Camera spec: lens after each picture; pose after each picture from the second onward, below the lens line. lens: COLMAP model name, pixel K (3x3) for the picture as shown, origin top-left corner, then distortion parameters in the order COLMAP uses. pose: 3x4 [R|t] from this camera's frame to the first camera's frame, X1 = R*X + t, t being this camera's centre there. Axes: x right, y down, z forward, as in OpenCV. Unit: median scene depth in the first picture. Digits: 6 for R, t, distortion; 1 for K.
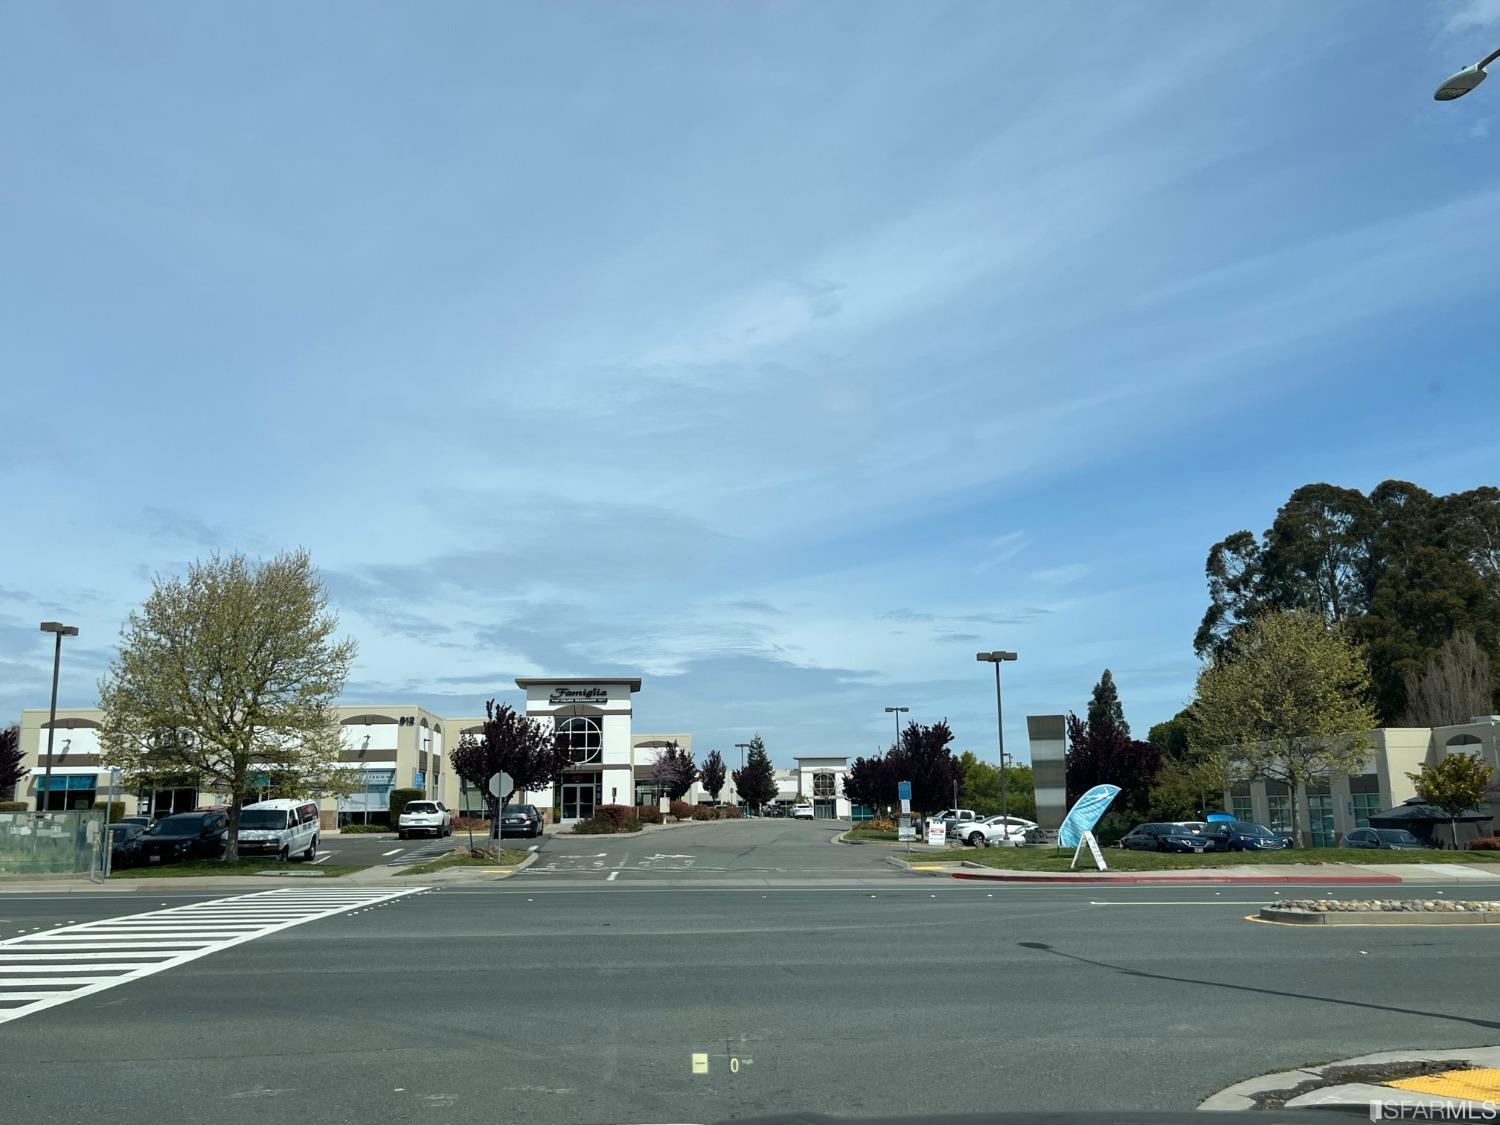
lens RADIAL K [[1256.8, 0, 749.5], [0, 1256.8, 557.3], [0, 0, 1]] dist [0.053827, 0.002161]
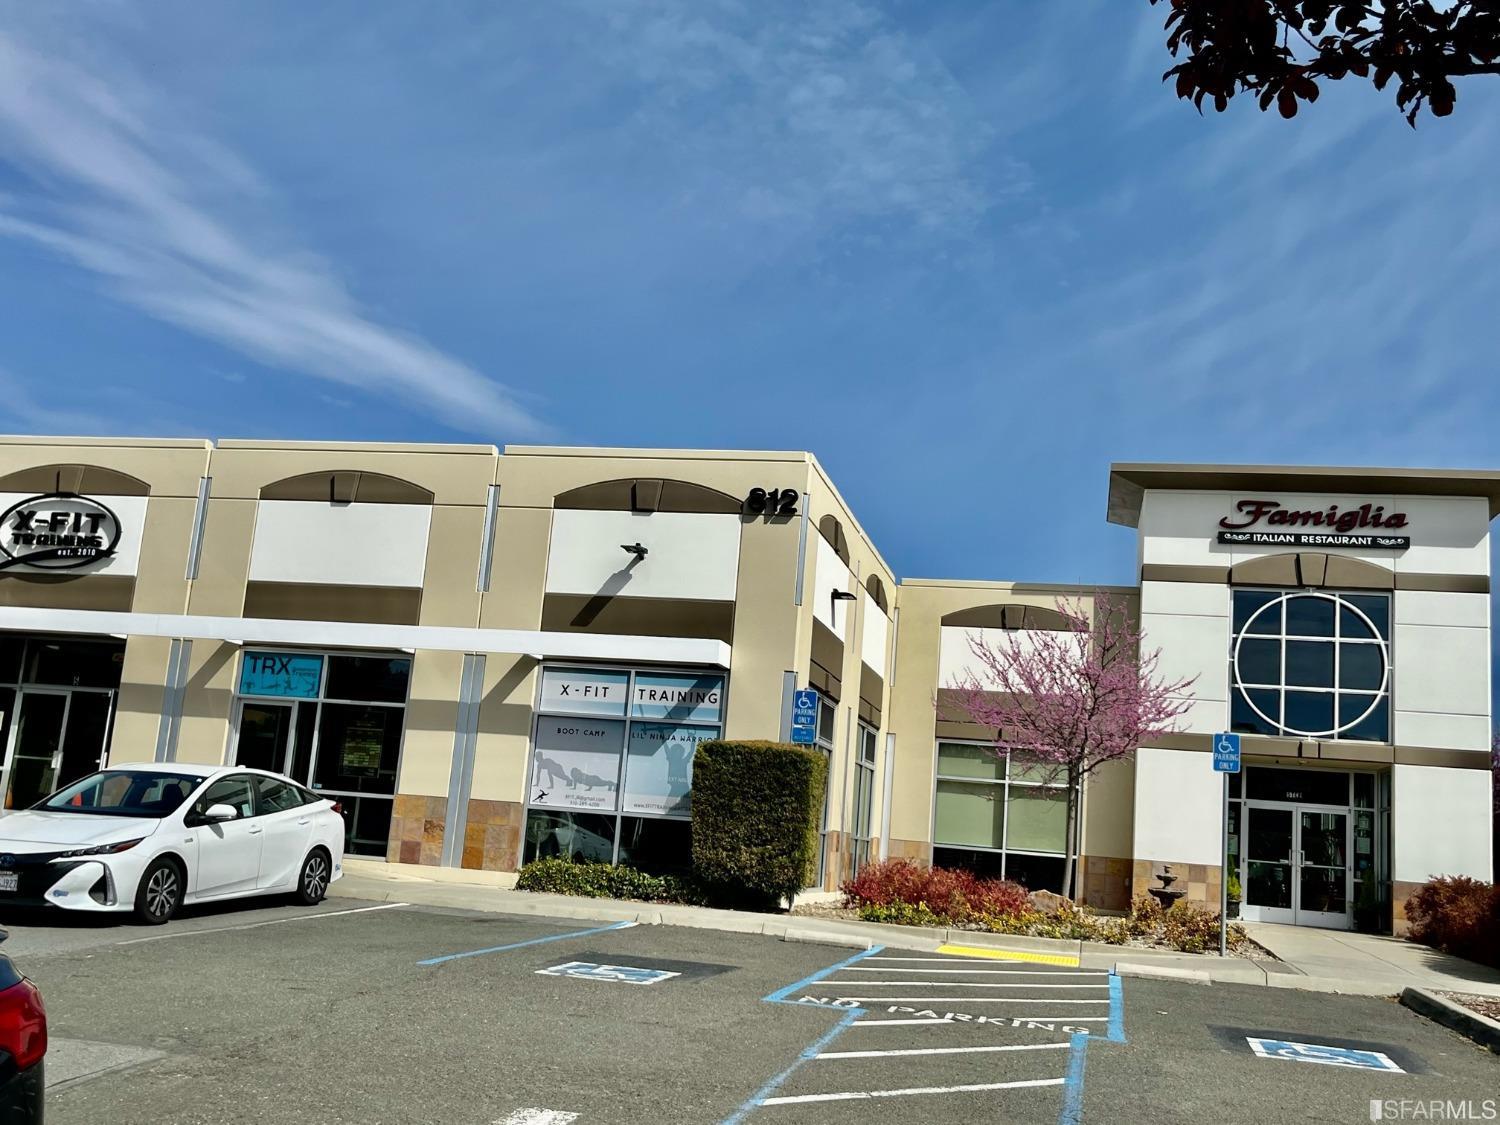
lens RADIAL K [[1480.4, 0, 746.6], [0, 1480.4, 562.7], [0, 0, 1]] dist [0.103260, 0.000000]
pose [[0.943840, 0.025148, -0.329446, -0.145762], [-0.025991, 0.999660, 0.001844, 0.123007], [0.329380, 0.006822, 0.944173, 0.597860]]
